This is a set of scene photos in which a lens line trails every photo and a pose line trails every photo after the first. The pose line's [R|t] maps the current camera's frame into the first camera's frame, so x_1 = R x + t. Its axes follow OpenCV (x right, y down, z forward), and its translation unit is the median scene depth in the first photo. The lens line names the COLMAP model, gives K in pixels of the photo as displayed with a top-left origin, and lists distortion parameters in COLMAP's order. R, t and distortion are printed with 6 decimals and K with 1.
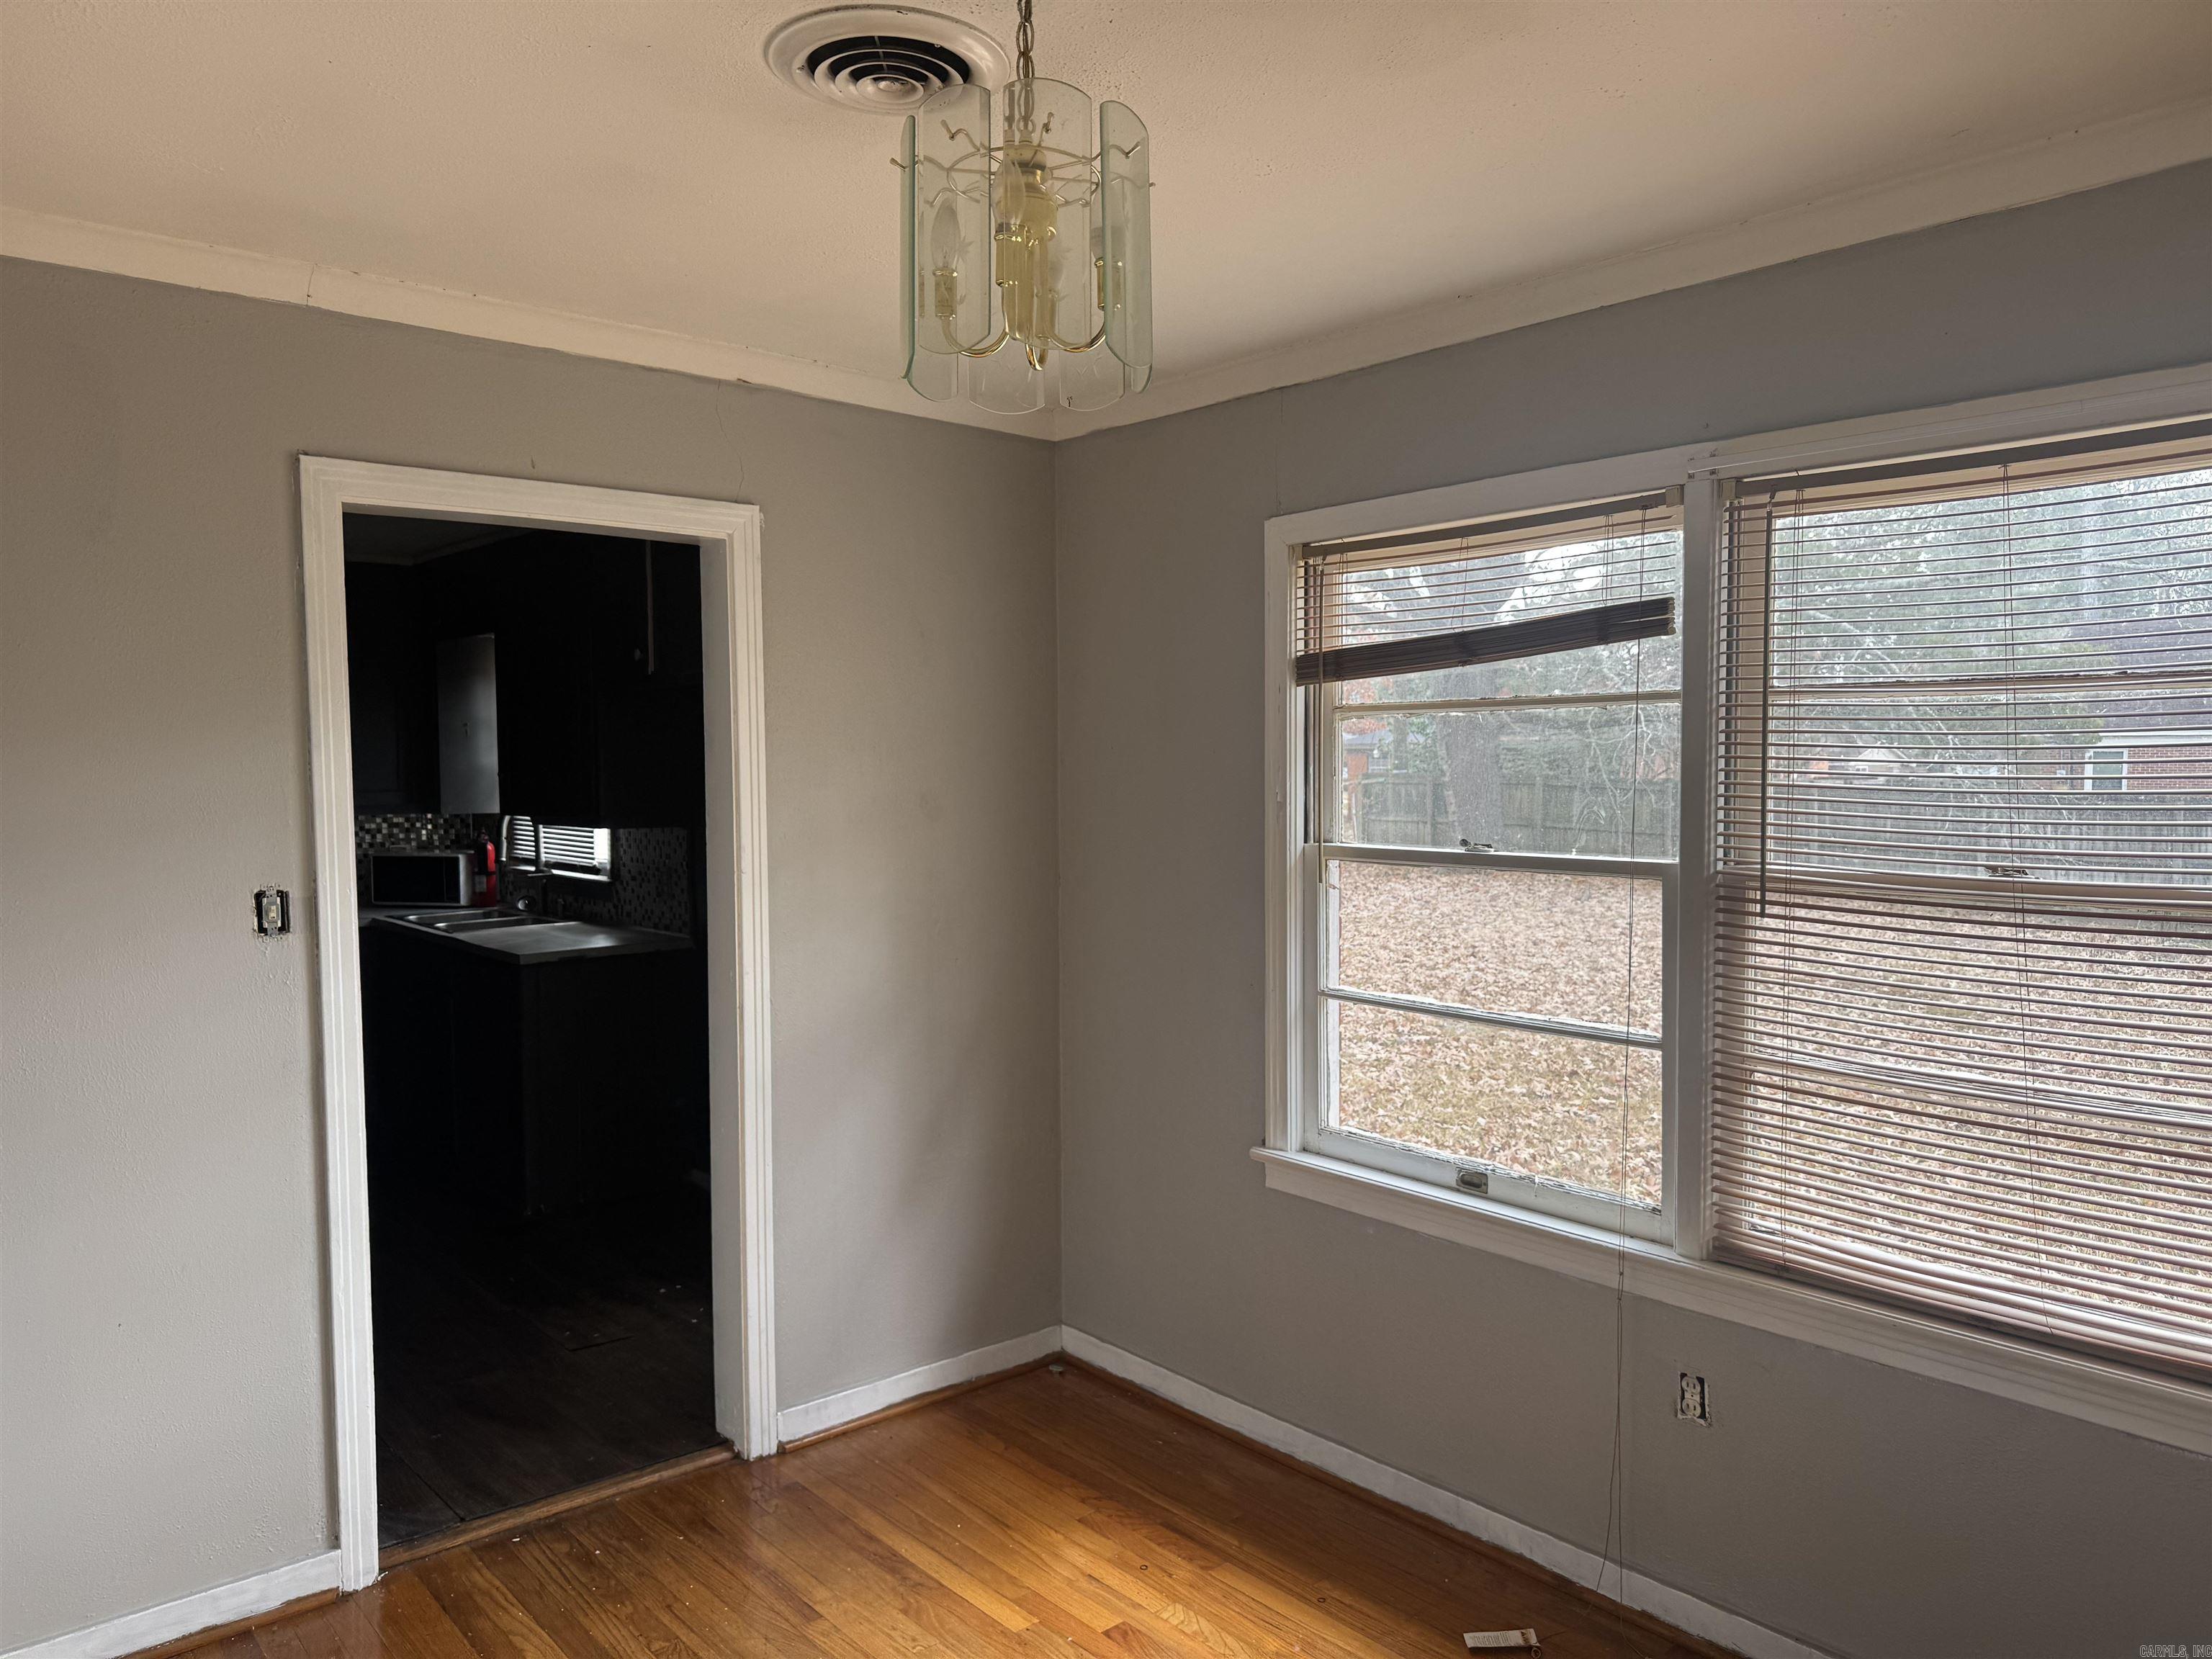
lens RADIAL K [[1543.6, 0, 1086.9], [0, 1543.6, 845.1], [0, 0, 1]] dist [0.011873, -0.020976]
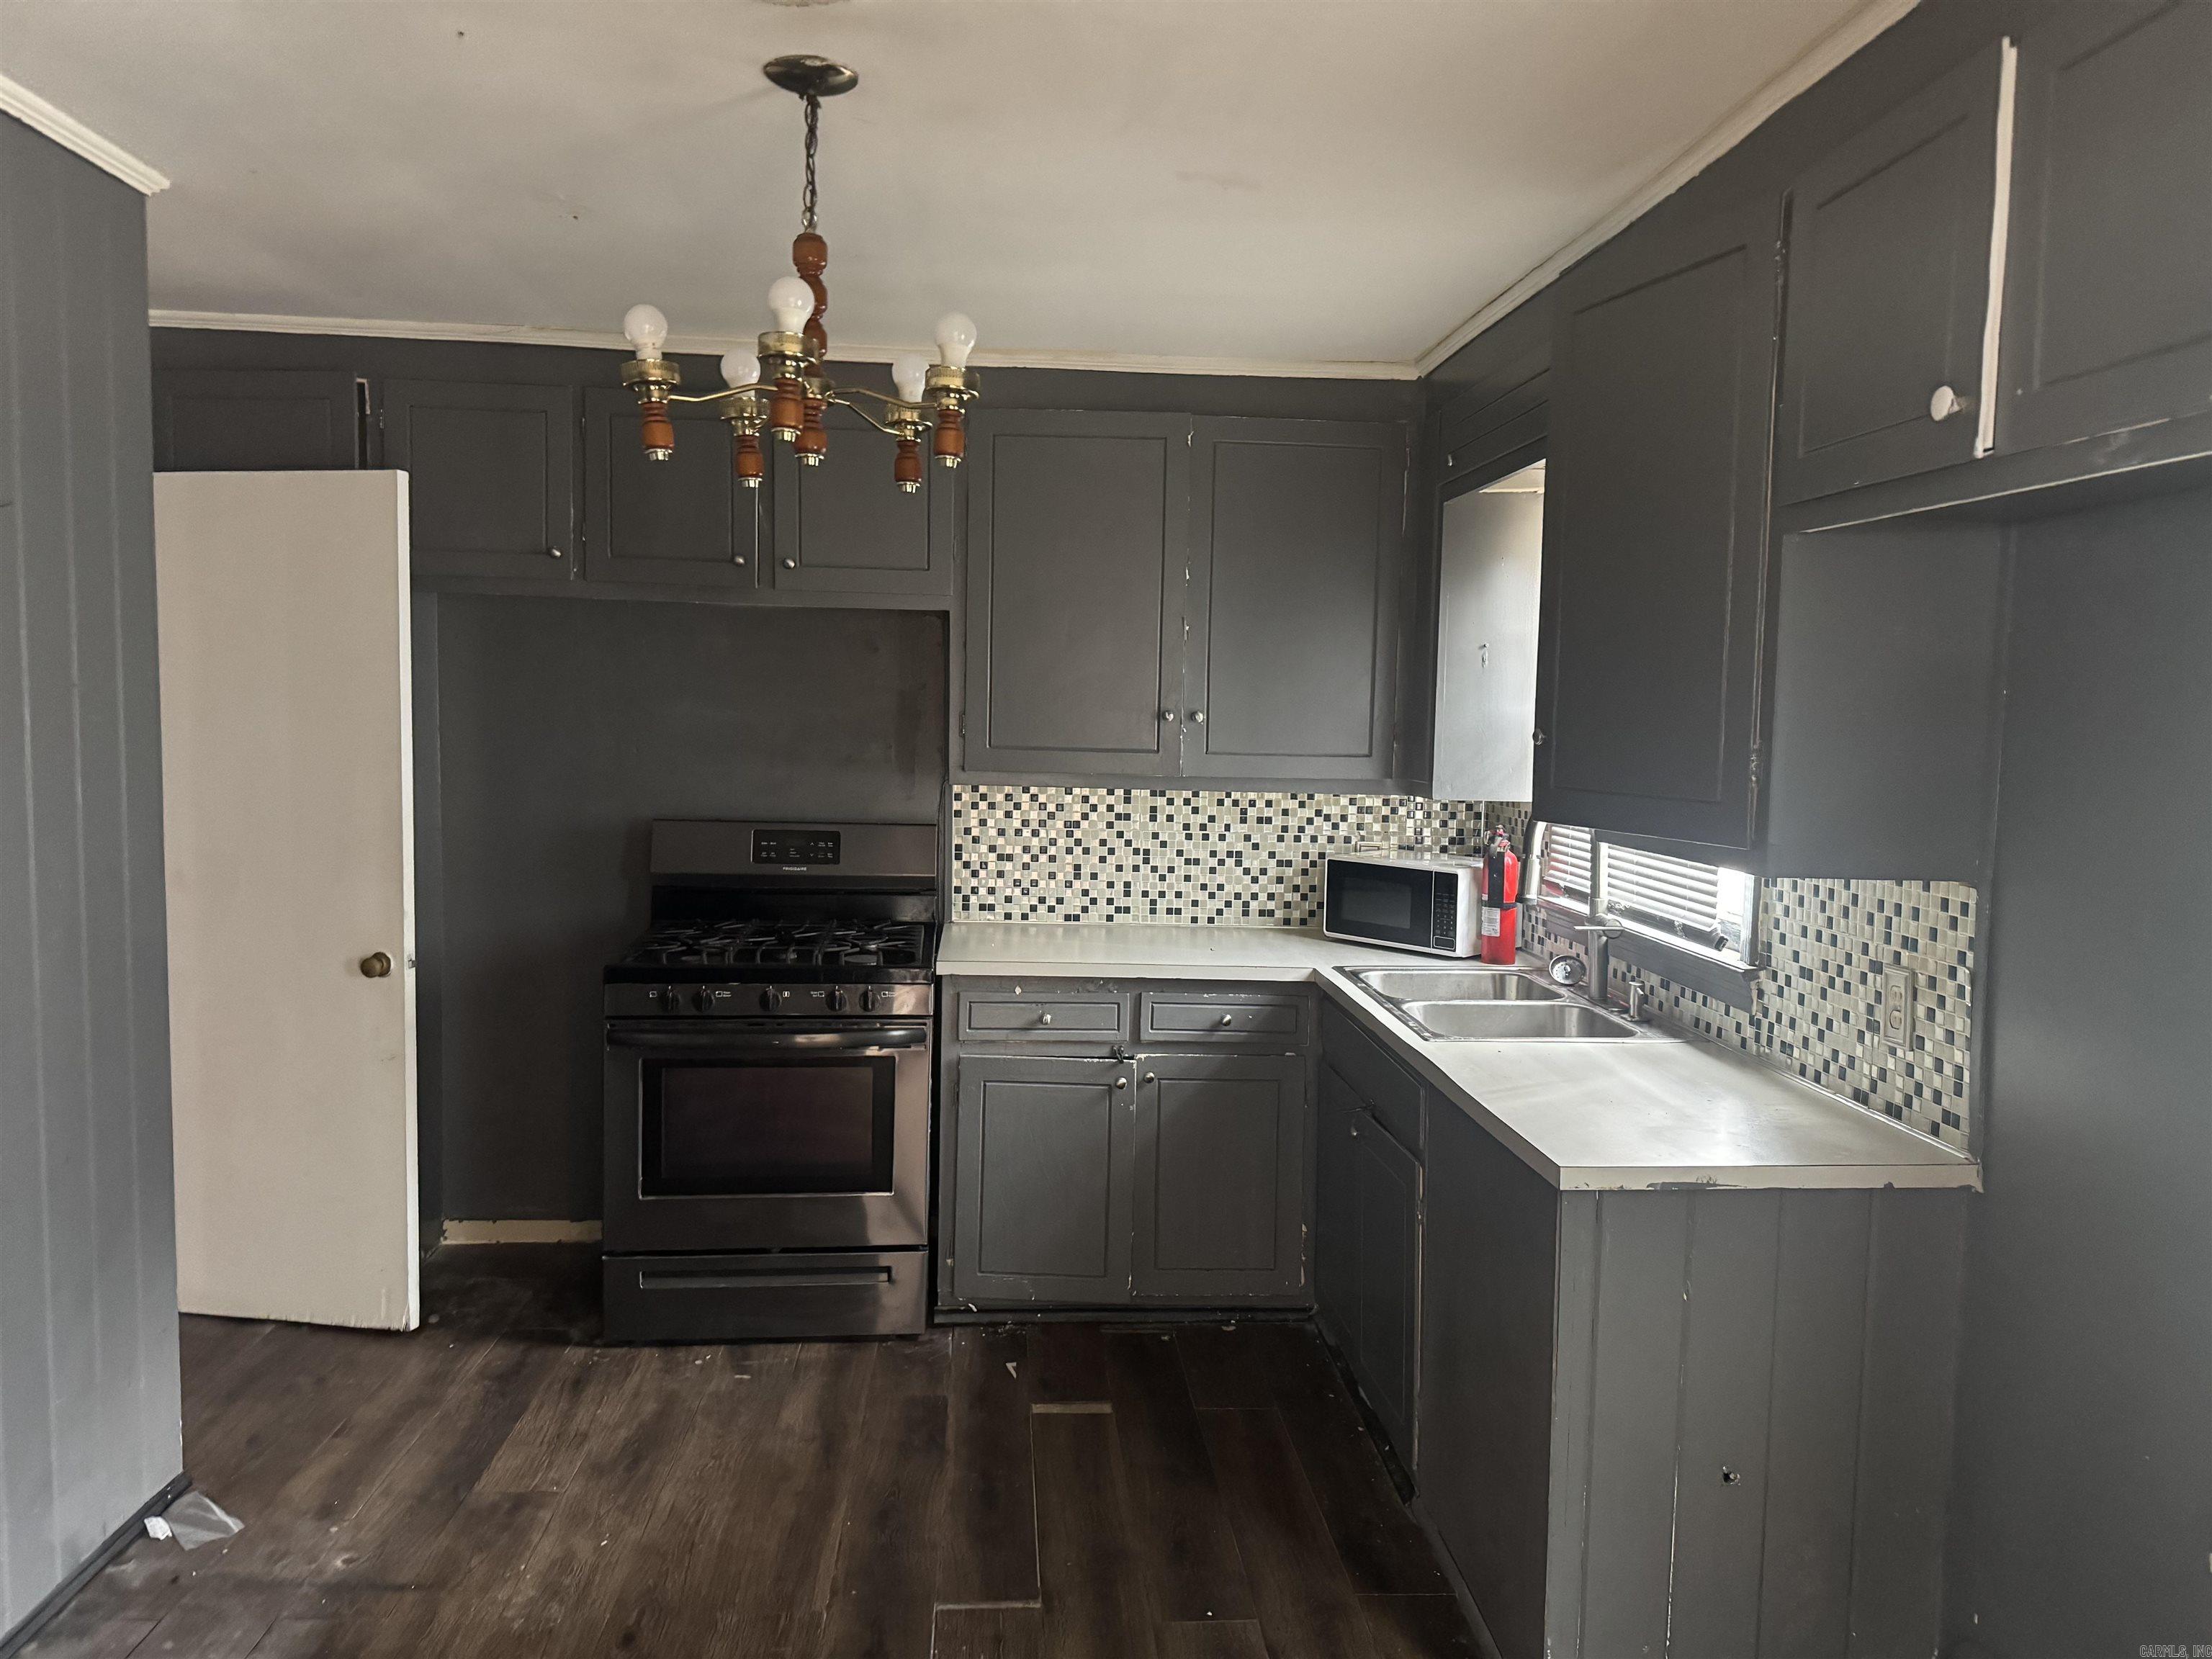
lens RADIAL K [[1543.6, 0, 1095.4], [0, 1543.6, 830.8], [0, 0, 1]] dist [0.011873, -0.020976]
pose [[0.801095, 0.057902, -0.595730, -0.175566], [-0.042079, 0.998295, 0.040444, -0.027338], [0.597057, -0.007332, 0.802166, 0.466991]]
